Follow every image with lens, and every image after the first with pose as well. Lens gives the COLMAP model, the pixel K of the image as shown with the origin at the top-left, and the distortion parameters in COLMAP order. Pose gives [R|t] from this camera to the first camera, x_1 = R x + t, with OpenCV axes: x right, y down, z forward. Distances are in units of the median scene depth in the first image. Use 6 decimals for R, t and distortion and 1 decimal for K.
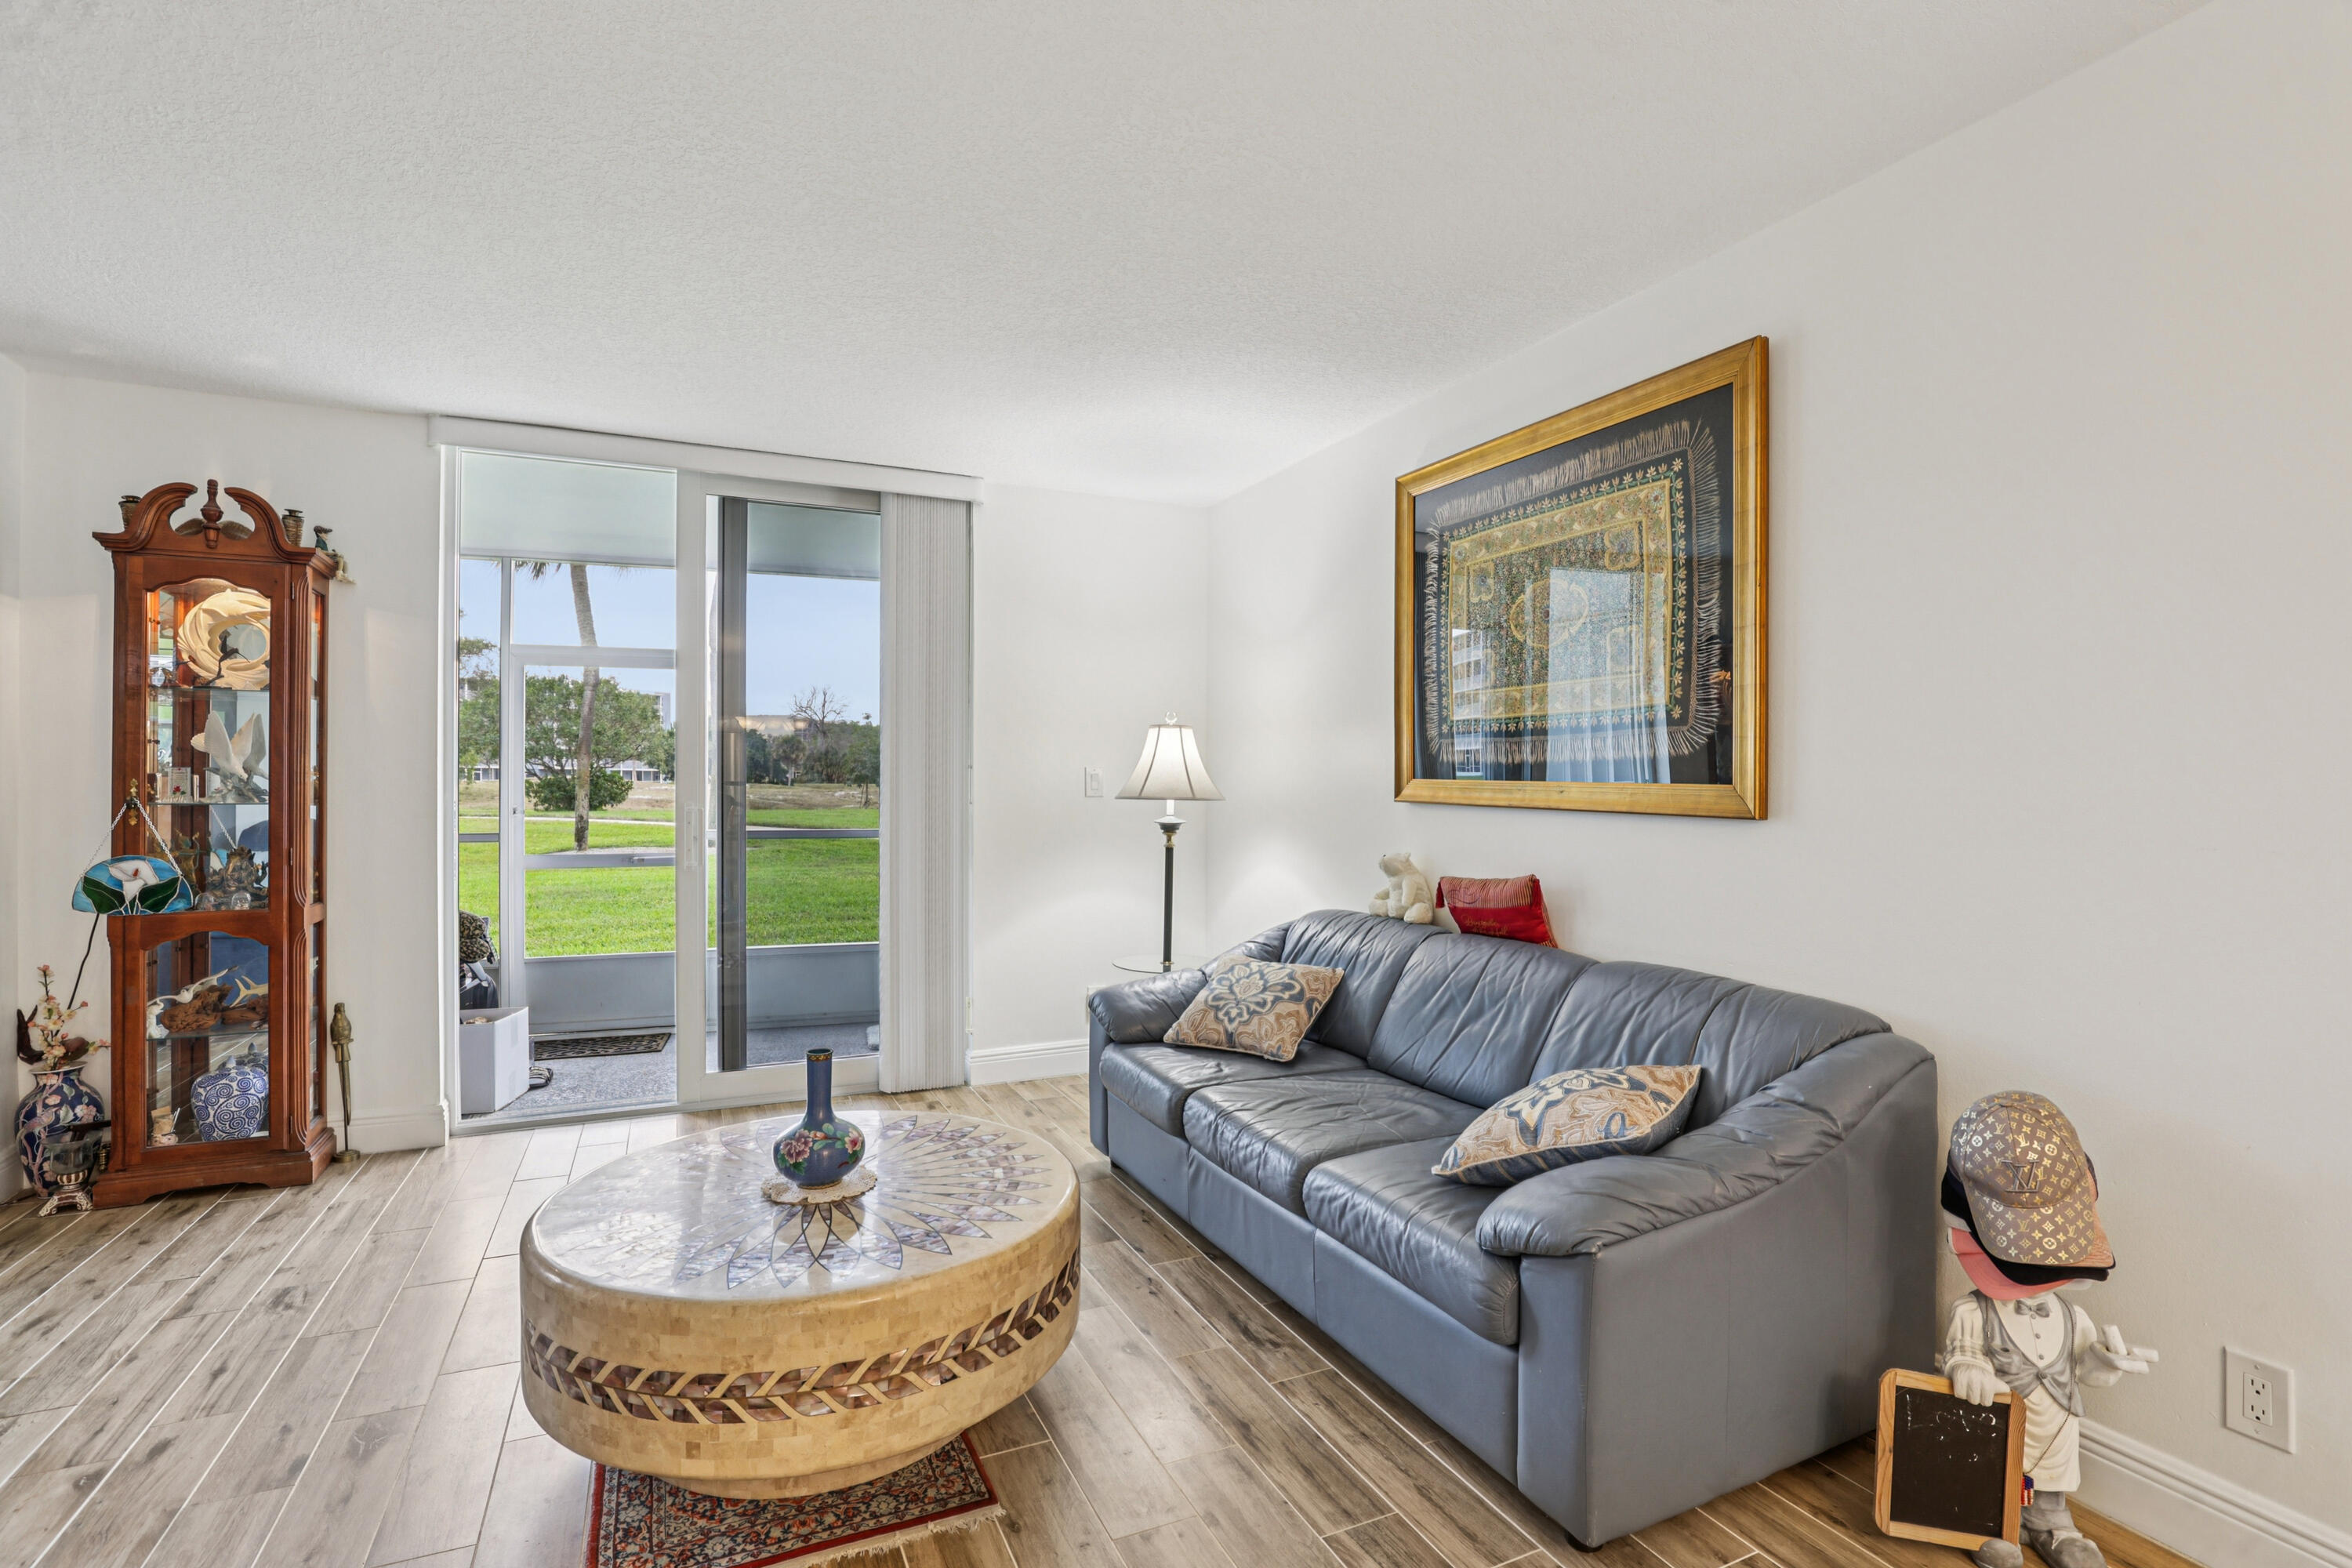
lens RADIAL K [[1098.3, 0, 1173.8], [0, 1098.3, 783.9], [0, 0, 1]] dist [-0.031433, 0.003729]
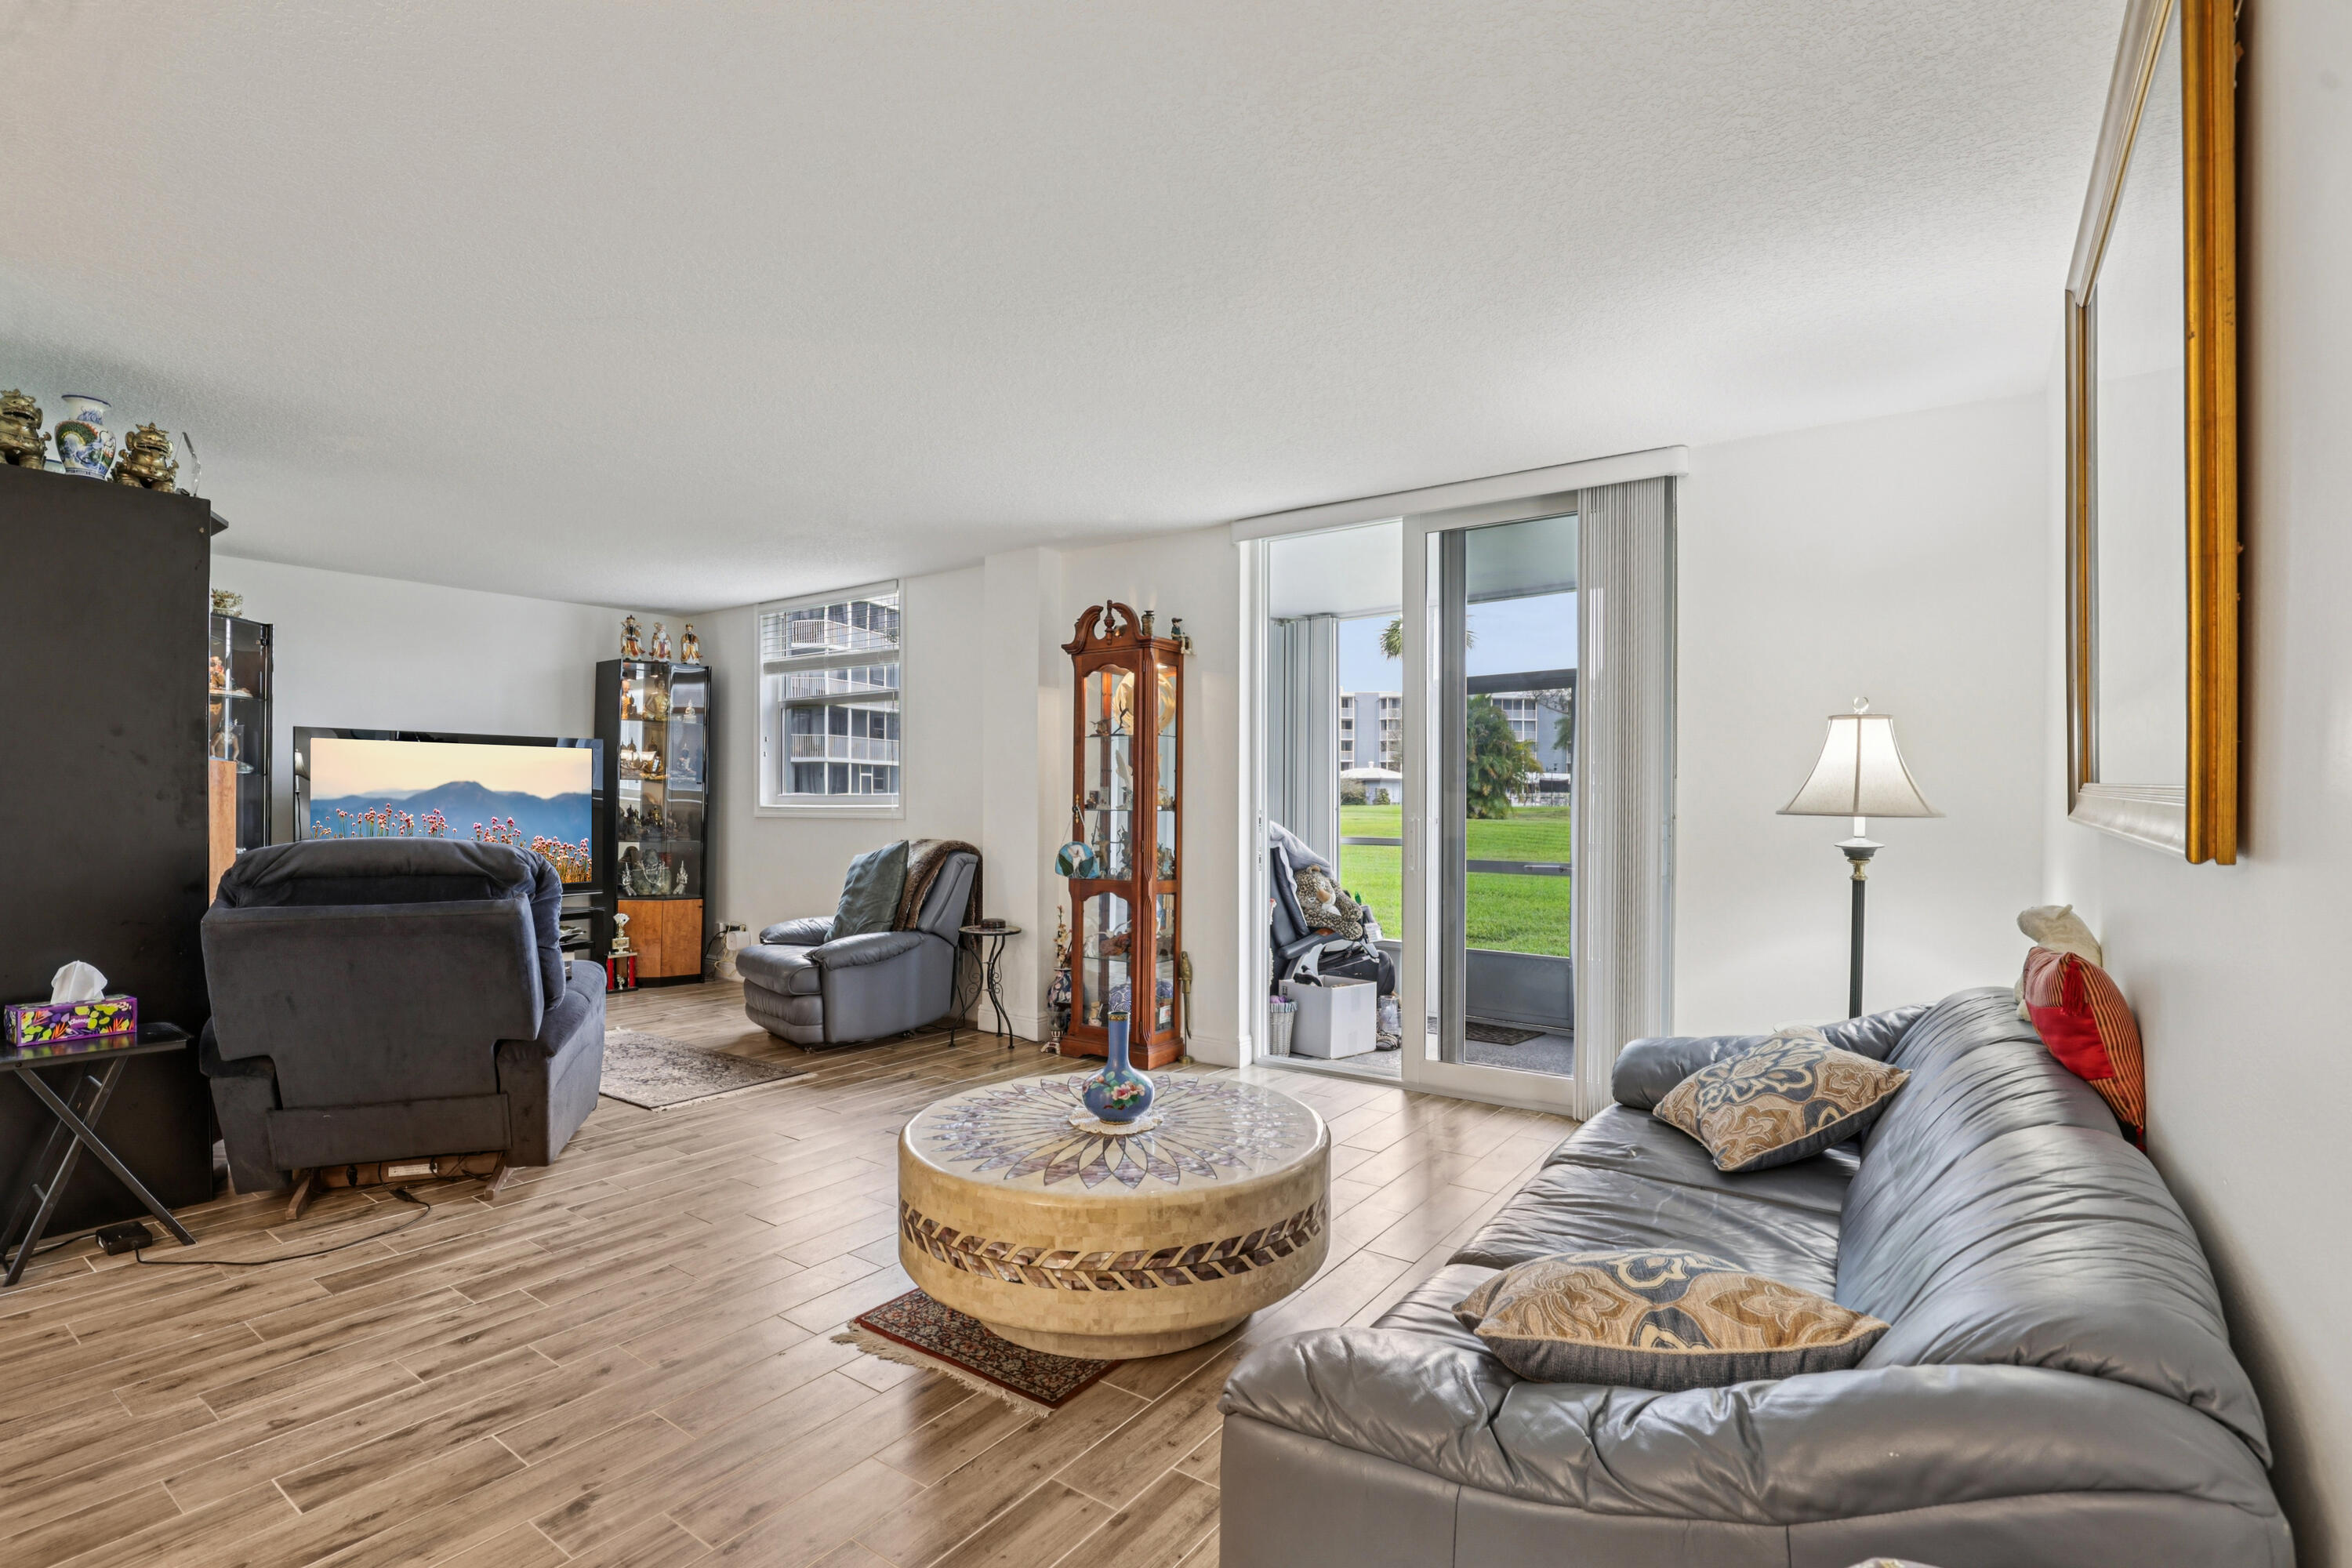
lens RADIAL K [[1098.3, 0, 1193.8], [0, 1098.3, 806.9], [0, 0, 1]] dist [-0.031433, 0.003729]
pose [[0.498004, 0.005084, -0.867160, 0.528160], [0.000143, 0.999982, 0.005945, 0.004716], [0.867175, -0.003085, 0.497994, 0.313455]]
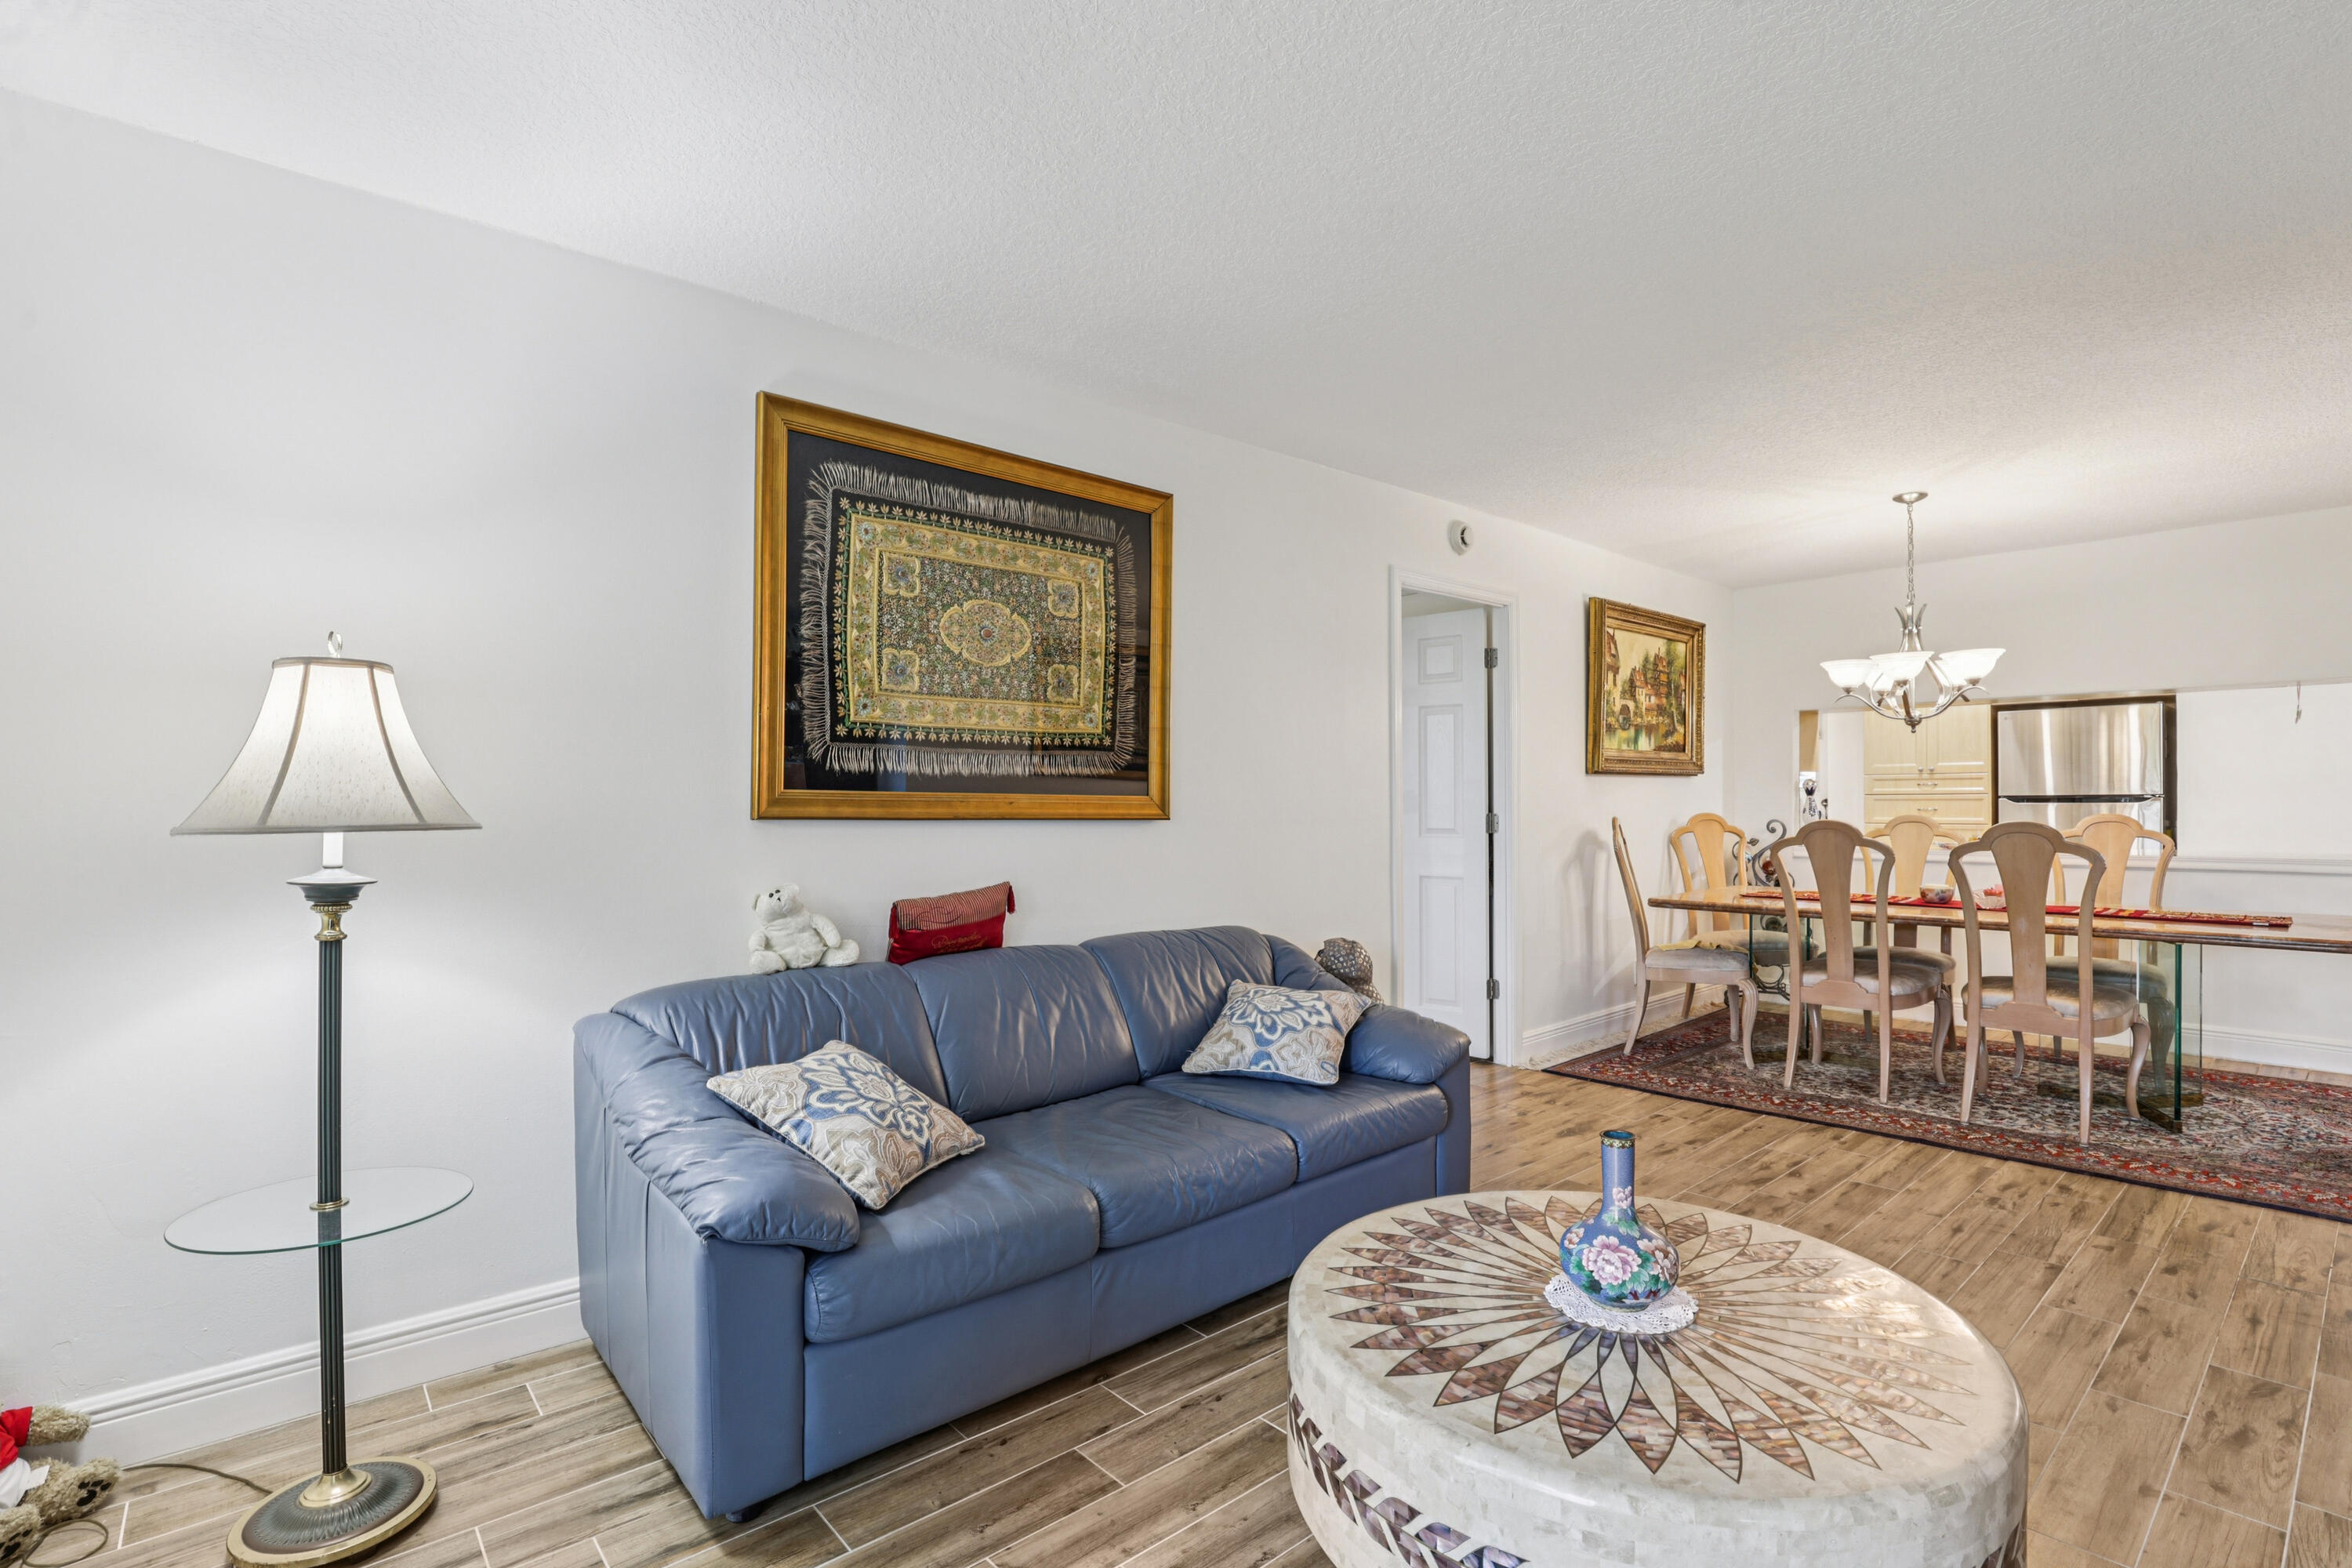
lens RADIAL K [[1098.3, 0, 1184.9], [0, 1098.3, 799.9], [0, 0, 1]] dist [-0.031433, 0.003729]
pose [[-0.278691, 0.000081, 0.960381, -0.663108], [0.005051, 0.999986, 0.001381, 0.003603], [-0.960368, 0.005235, -0.278687, 1.020912]]
